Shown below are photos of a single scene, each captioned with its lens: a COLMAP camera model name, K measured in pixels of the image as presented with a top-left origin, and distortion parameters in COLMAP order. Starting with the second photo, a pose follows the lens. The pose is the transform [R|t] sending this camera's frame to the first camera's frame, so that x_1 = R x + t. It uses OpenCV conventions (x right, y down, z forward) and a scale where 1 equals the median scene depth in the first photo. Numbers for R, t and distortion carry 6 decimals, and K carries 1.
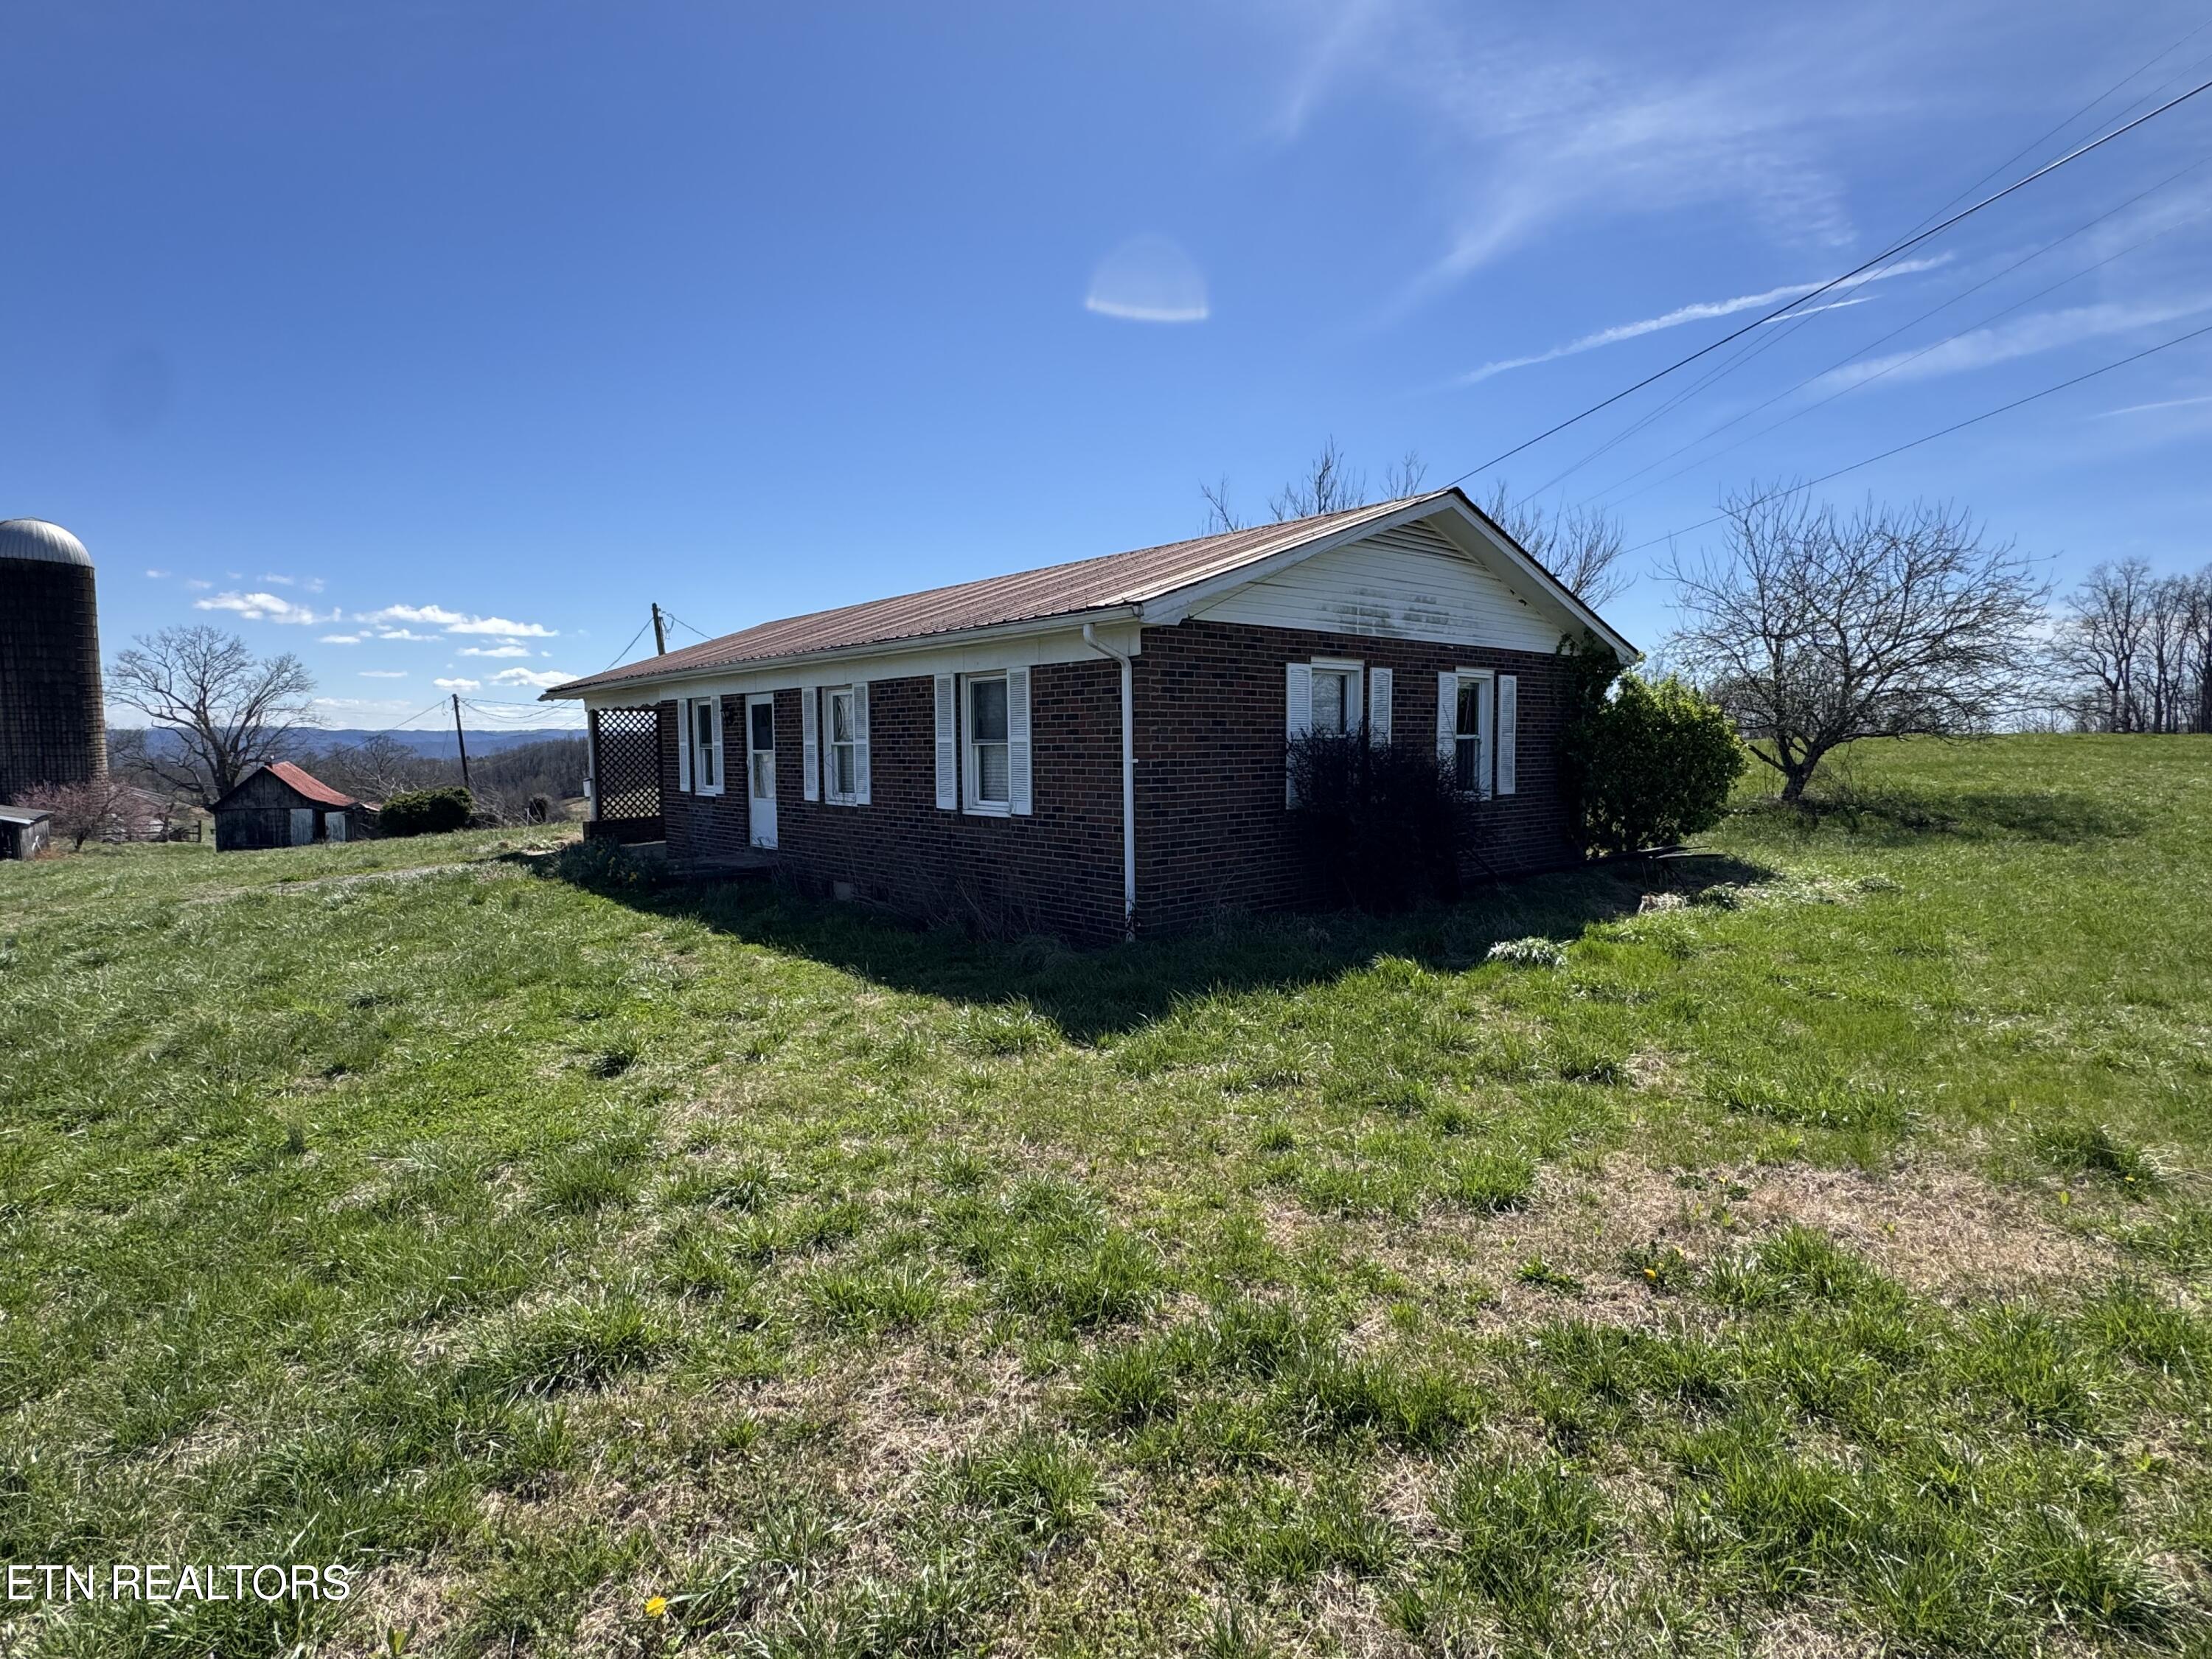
lens RADIAL K [[1148.7, 0, 1108.4], [0, 1148.7, 844.3], [0, 0, 1]] dist [0.005423, -0.000225]
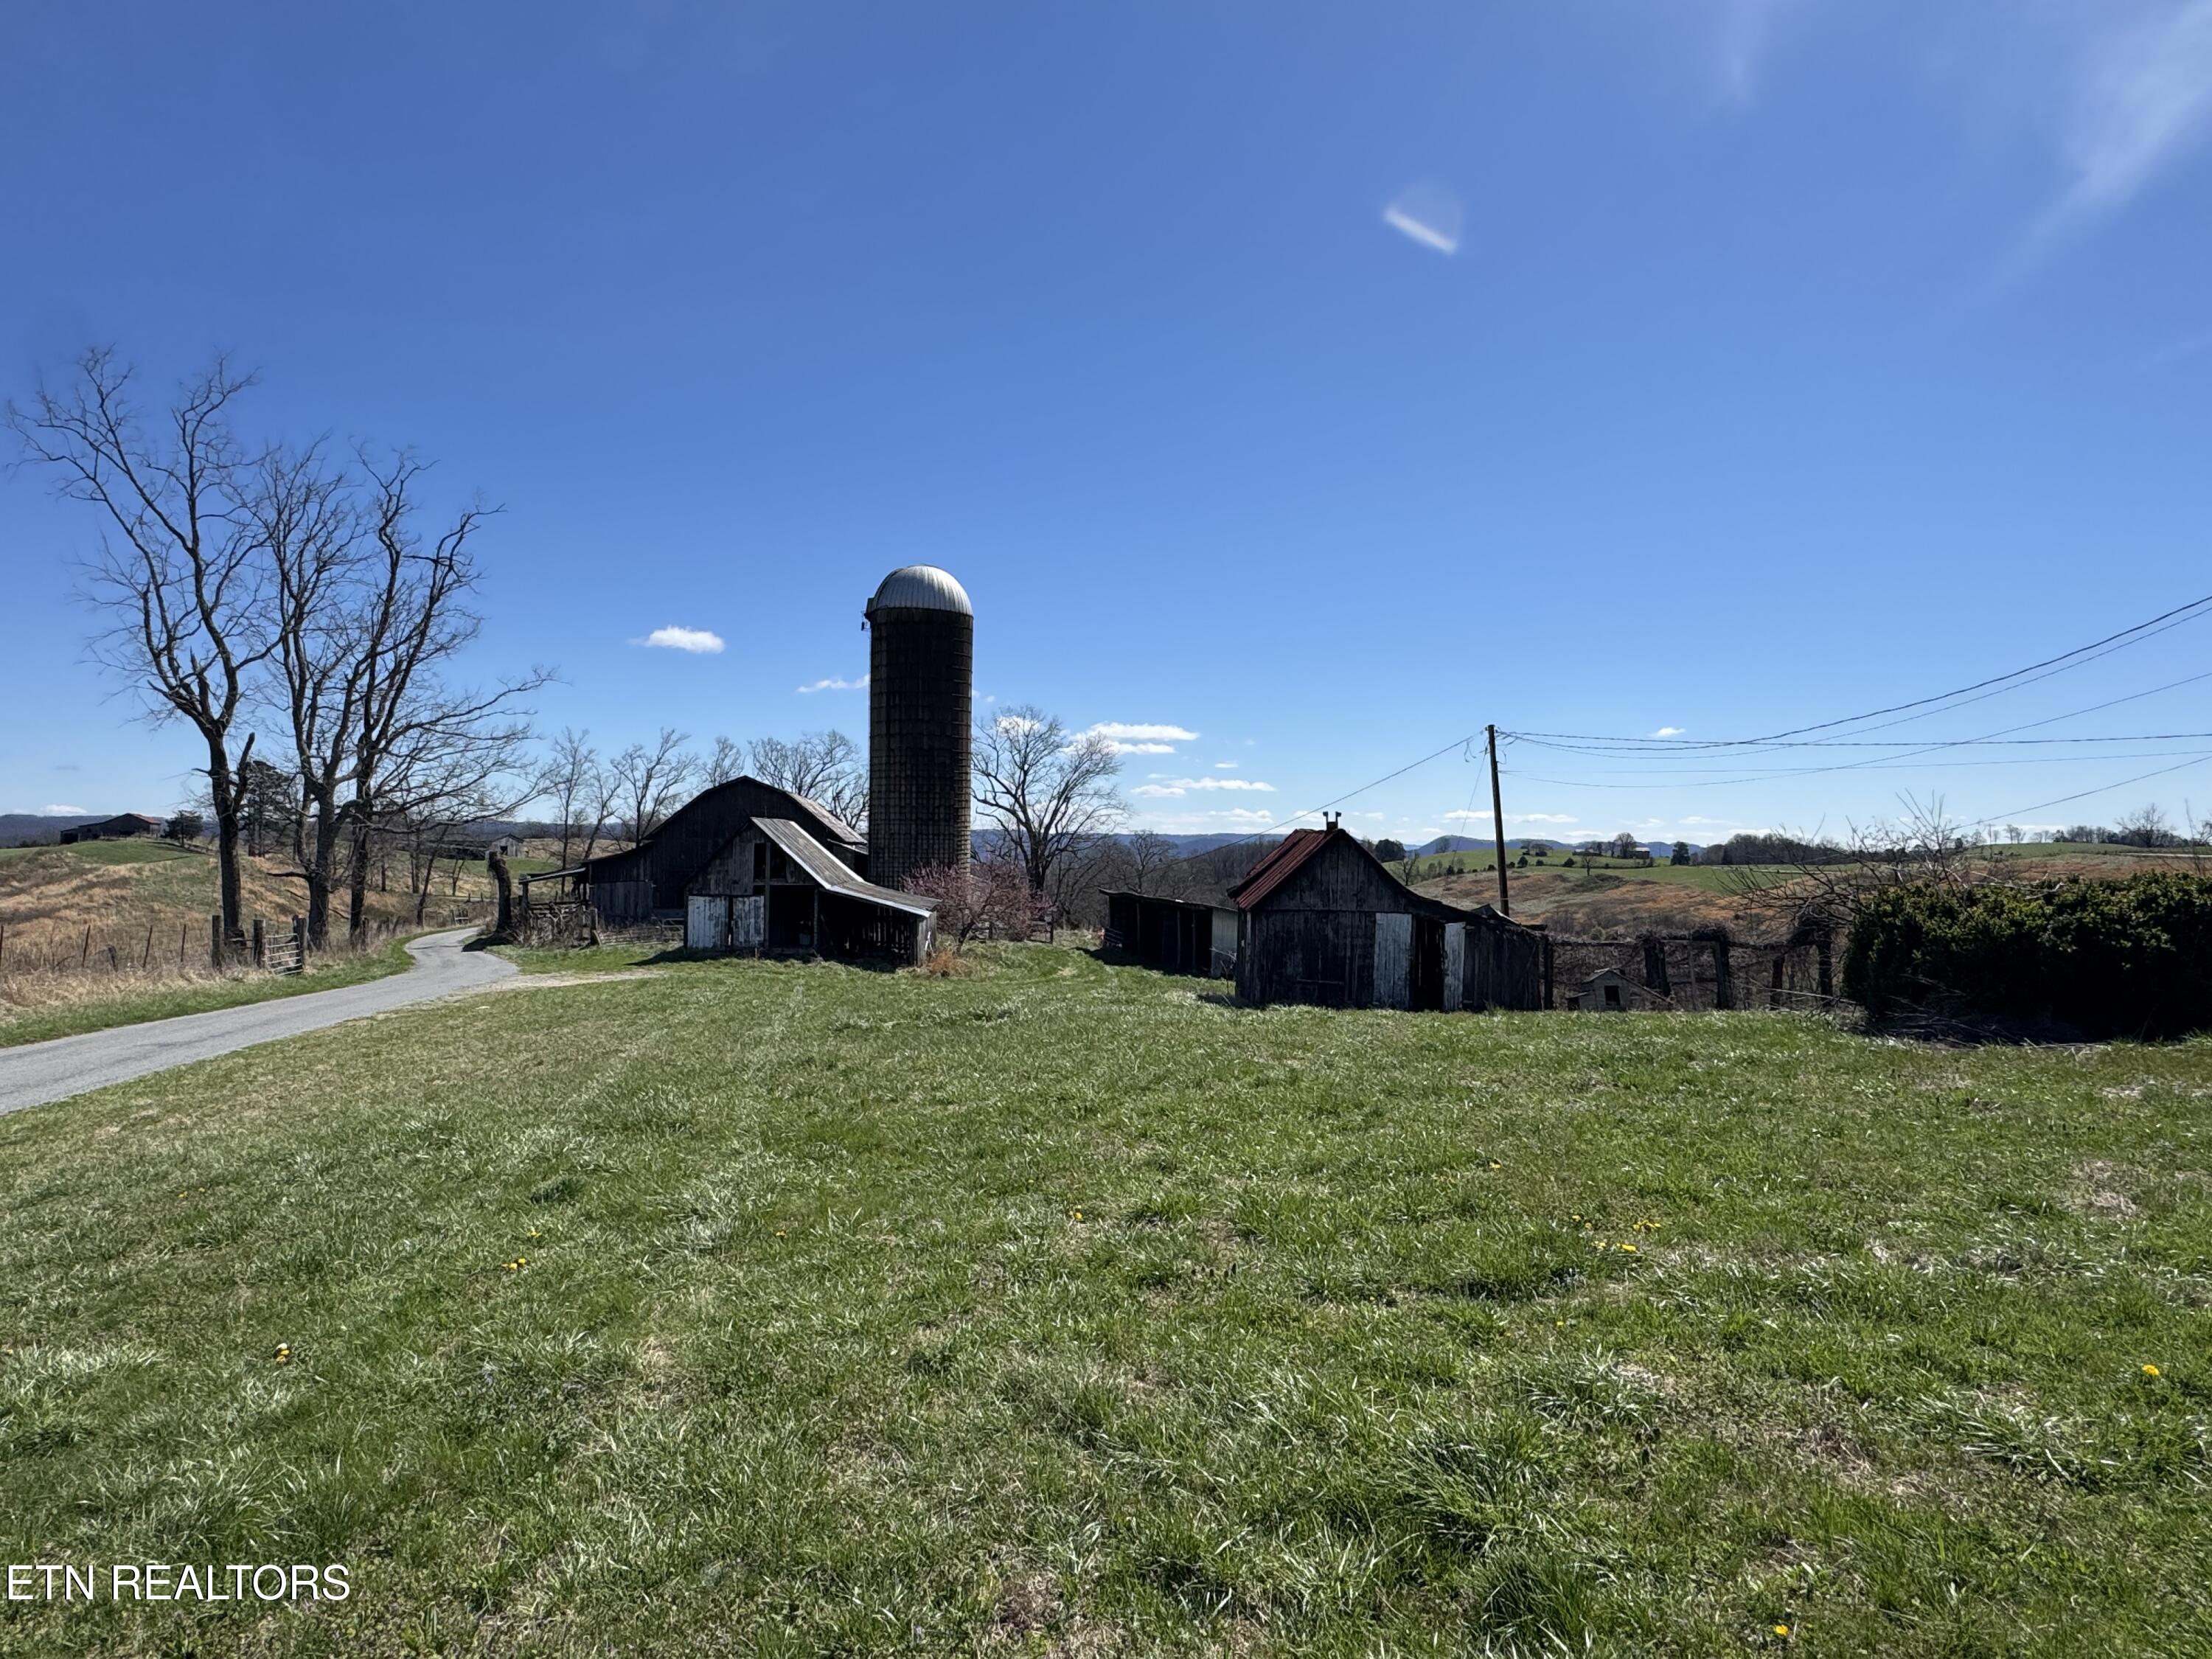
lens RADIAL K [[1220.0, 0, 1103.1], [0, 1220.0, 834.0], [0, 0, 1]] dist [-0.000821, 0.000044]
pose [[0.857231, 0.006904, -0.514886, -0.334070], [-0.059069, 0.994628, -0.085008, -0.007887], [0.511533, 0.103285, 0.853033, 0.296113]]
